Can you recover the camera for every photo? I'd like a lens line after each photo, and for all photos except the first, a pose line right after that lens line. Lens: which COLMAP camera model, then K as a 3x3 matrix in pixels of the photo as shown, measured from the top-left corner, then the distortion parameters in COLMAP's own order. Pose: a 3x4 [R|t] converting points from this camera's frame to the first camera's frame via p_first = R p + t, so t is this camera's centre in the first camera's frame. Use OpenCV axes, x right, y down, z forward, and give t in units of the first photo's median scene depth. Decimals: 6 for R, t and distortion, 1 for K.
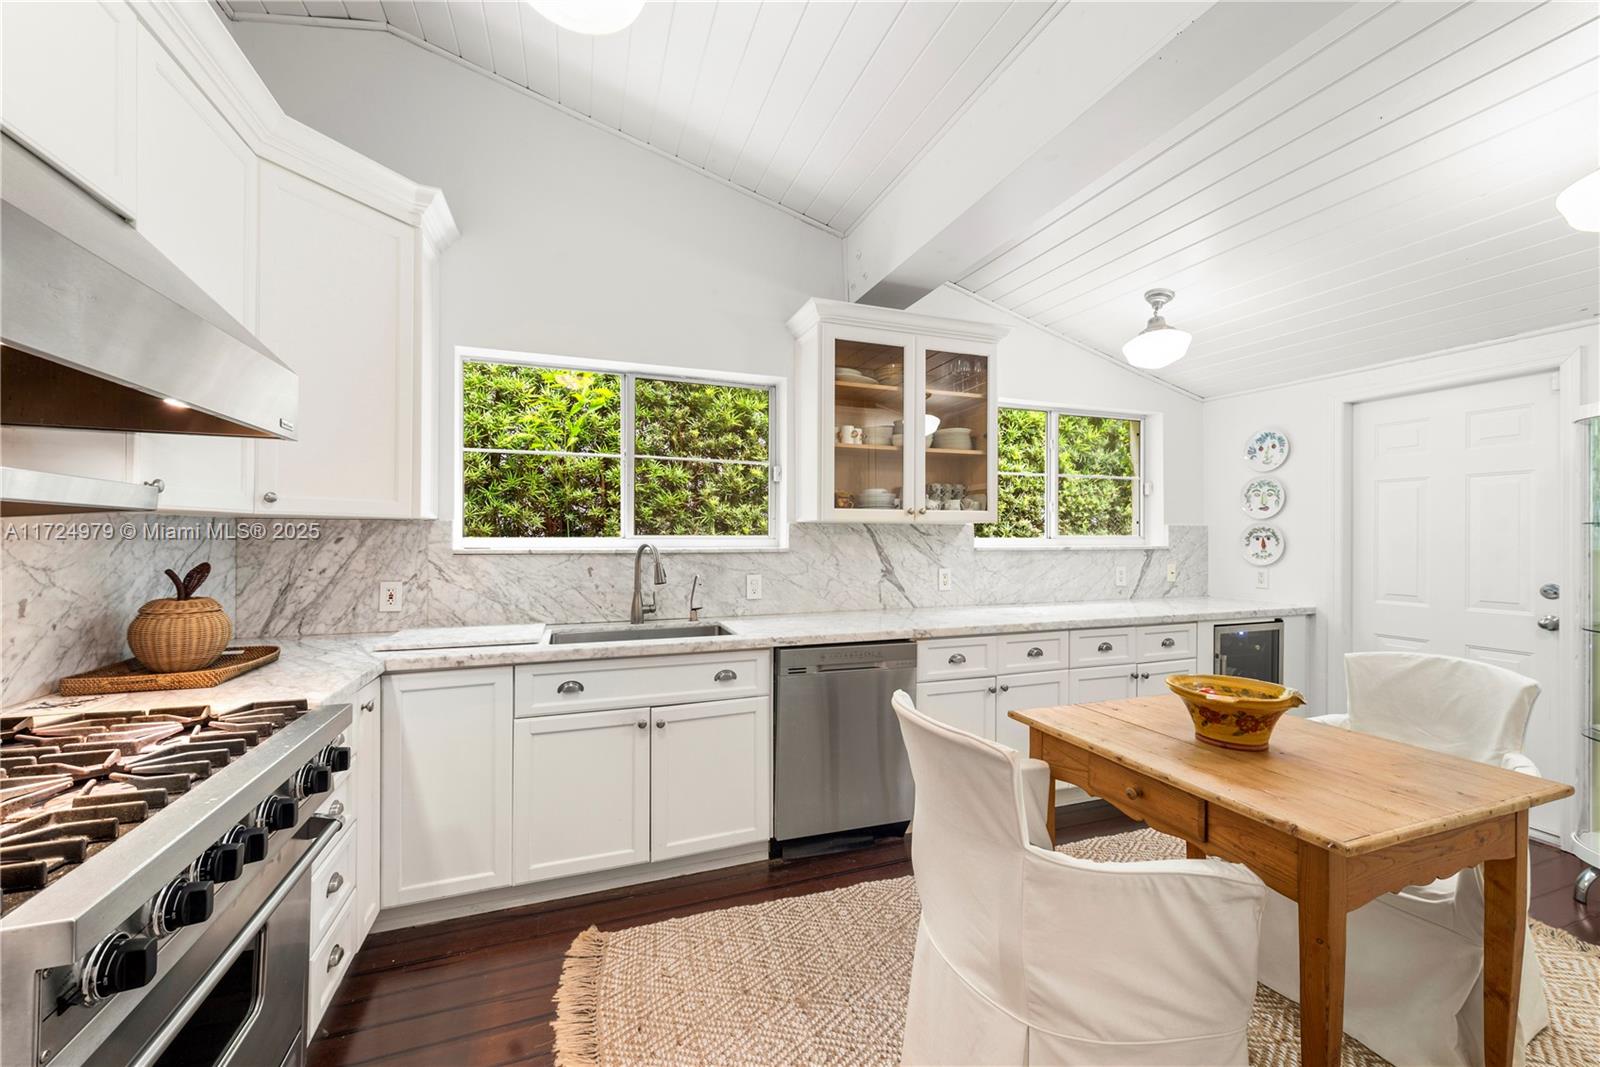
lens RADIAL K [[650.2, 0, 808.2], [0, 650.2, 533.9], [0, 0, 1]] dist [0.000162, -0.000138]
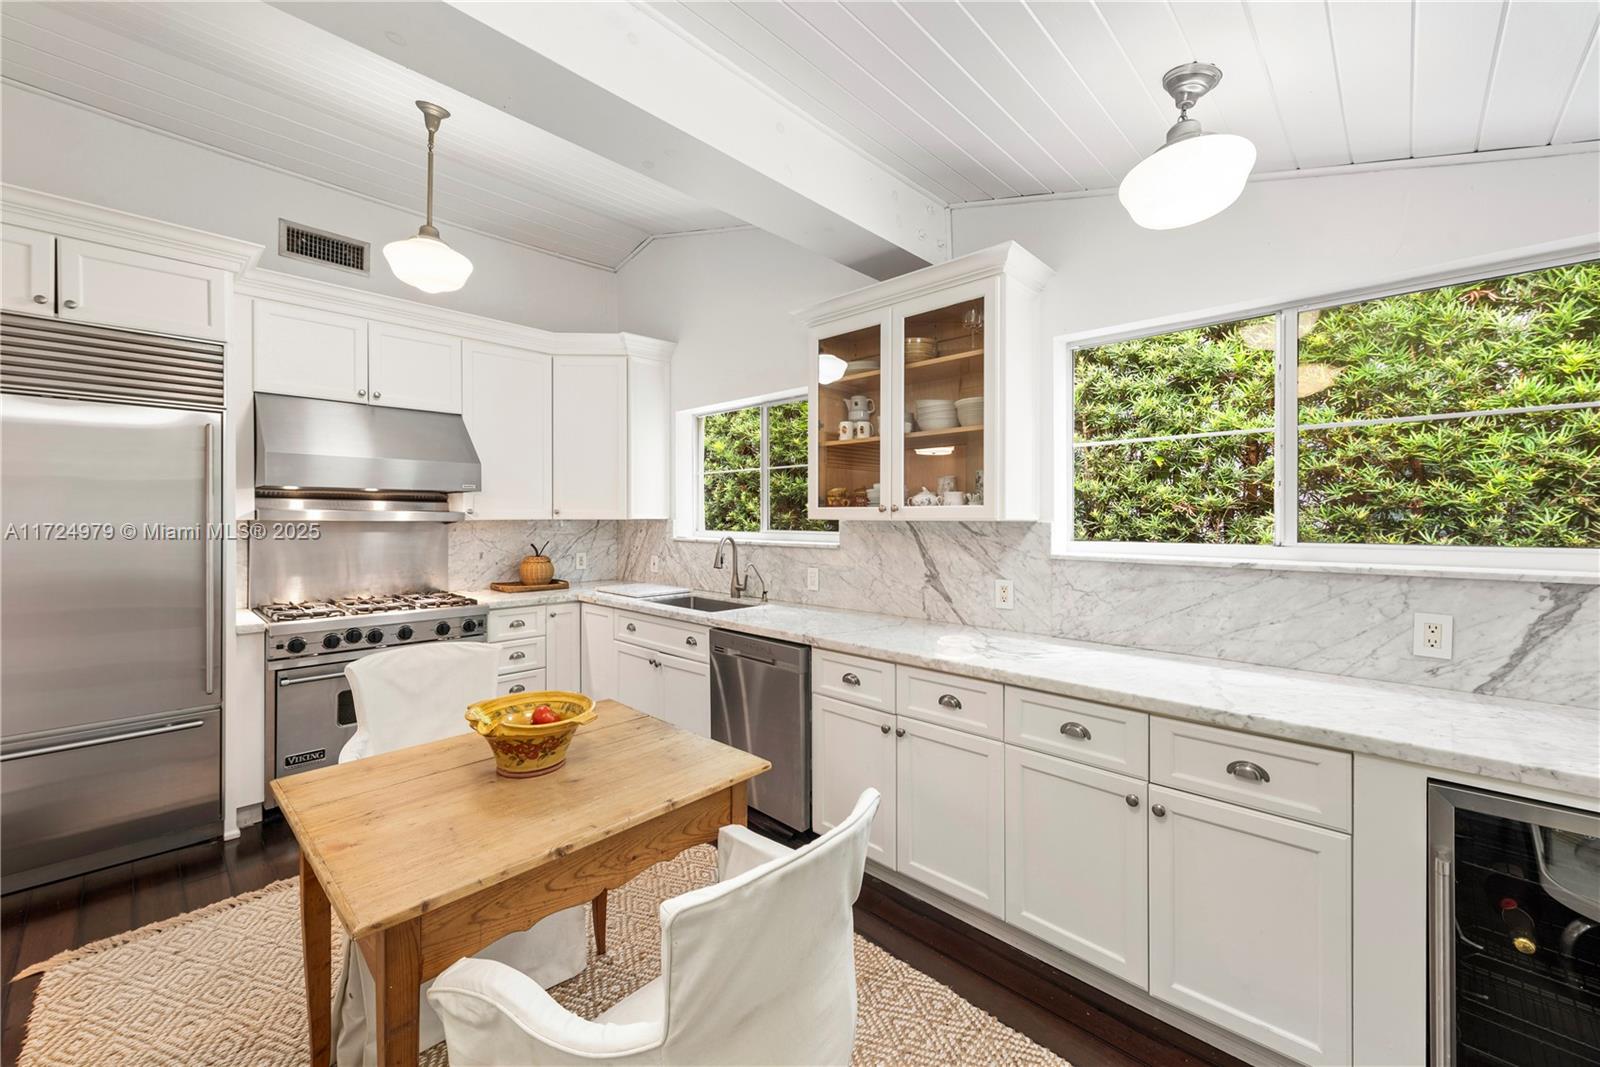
lens RADIAL K [[662.0, 0, 802.2], [0, 662.0, 514.8], [0, 0, 1]] dist [0.000950, -0.000055]
pose [[0.404413, -0.002189, -0.914574, 0.859177], [0.002986, 0.999995, -0.001073, -0.023578], [0.914572, -0.002297, 0.404417, 0.492115]]
